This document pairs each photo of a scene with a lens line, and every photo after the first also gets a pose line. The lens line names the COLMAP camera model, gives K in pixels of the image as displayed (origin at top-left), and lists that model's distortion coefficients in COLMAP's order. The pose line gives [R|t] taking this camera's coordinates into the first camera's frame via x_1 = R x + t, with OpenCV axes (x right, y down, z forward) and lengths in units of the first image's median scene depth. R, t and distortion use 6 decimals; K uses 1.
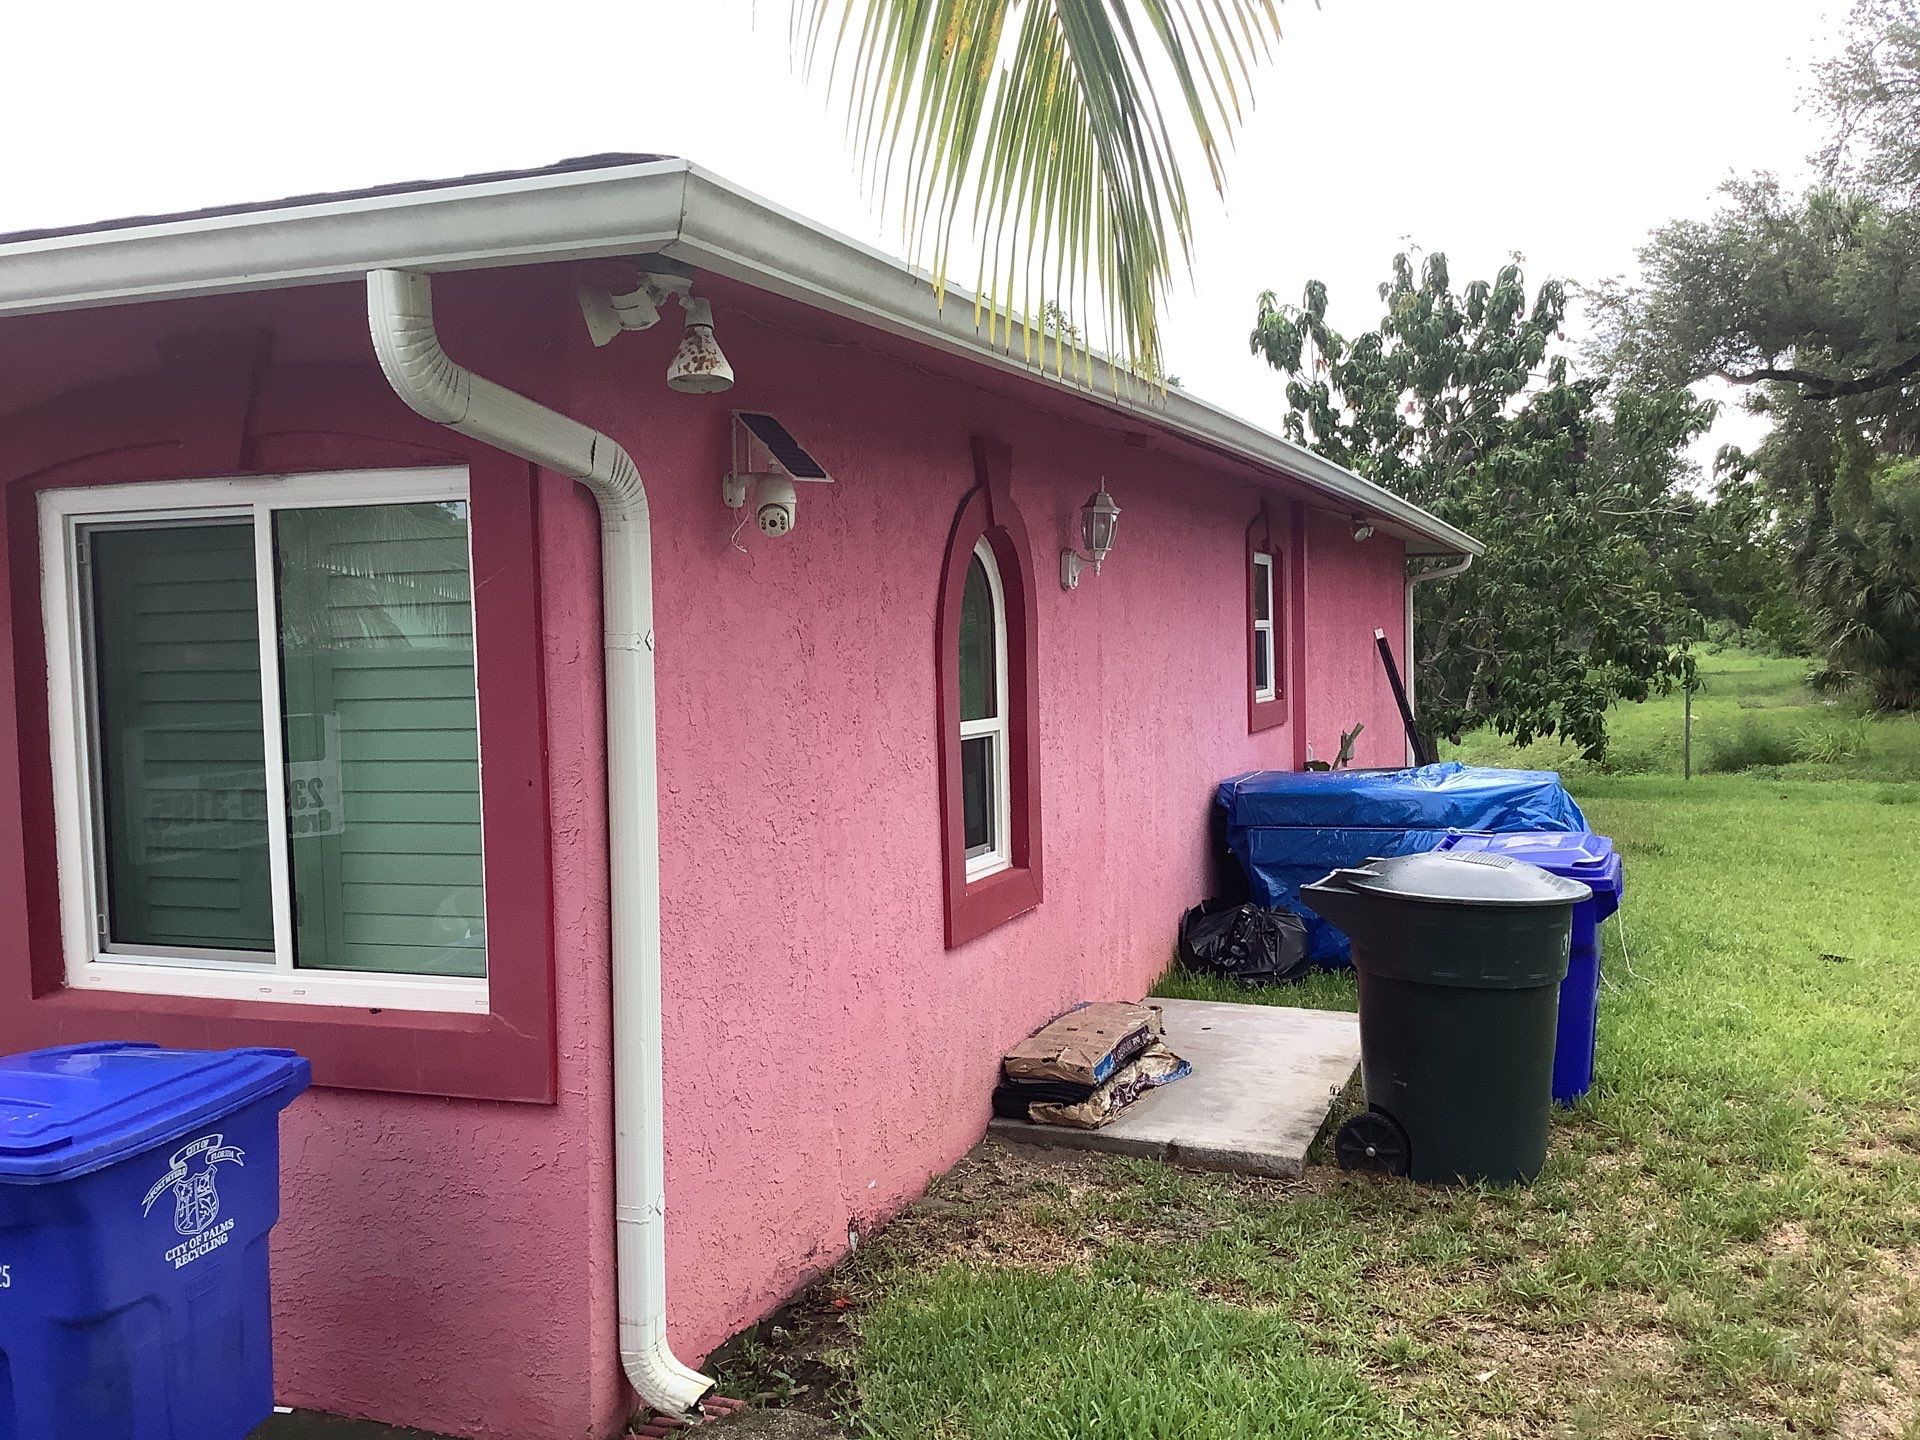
lens RADIAL K [[1638.9, 0, 960.0], [0, 1638.9, 720.0], [0, 0, 1]] dist [0.008493, -0.117082]
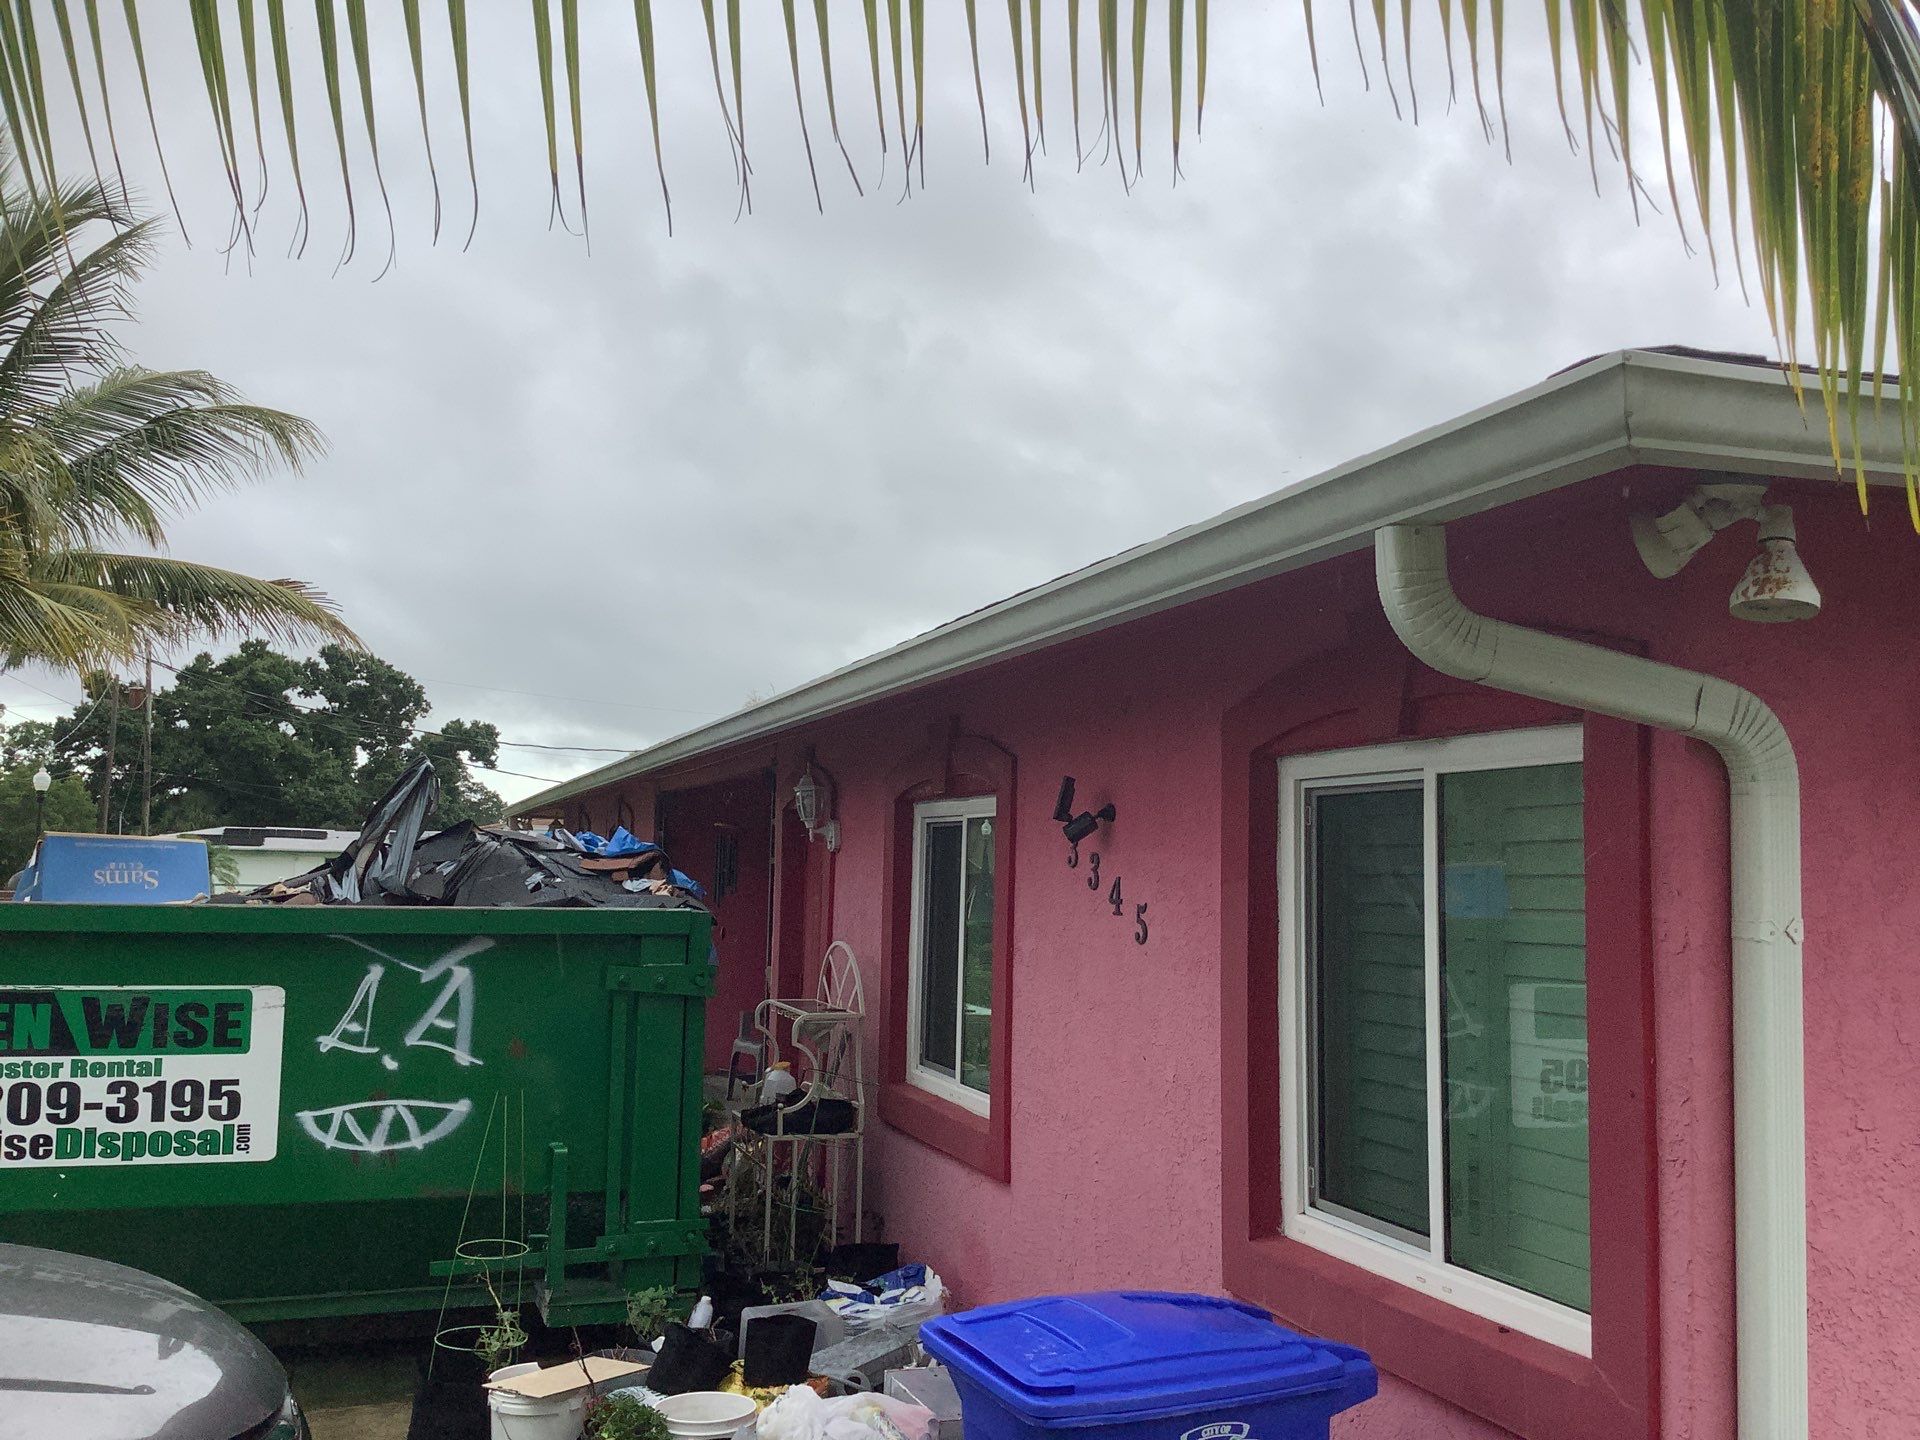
lens RADIAL K [[1653.2, 0, 960.0], [0, 1653.2, 720.0], [0, 0, 1]] dist [-0.002919, -0.024062]
pose [[0.620970, -0.044980, -0.782542, 0.192017], [-0.074021, 0.990526, -0.115672, -0.027863], [0.780331, 0.129754, 0.611758, 0.187231]]
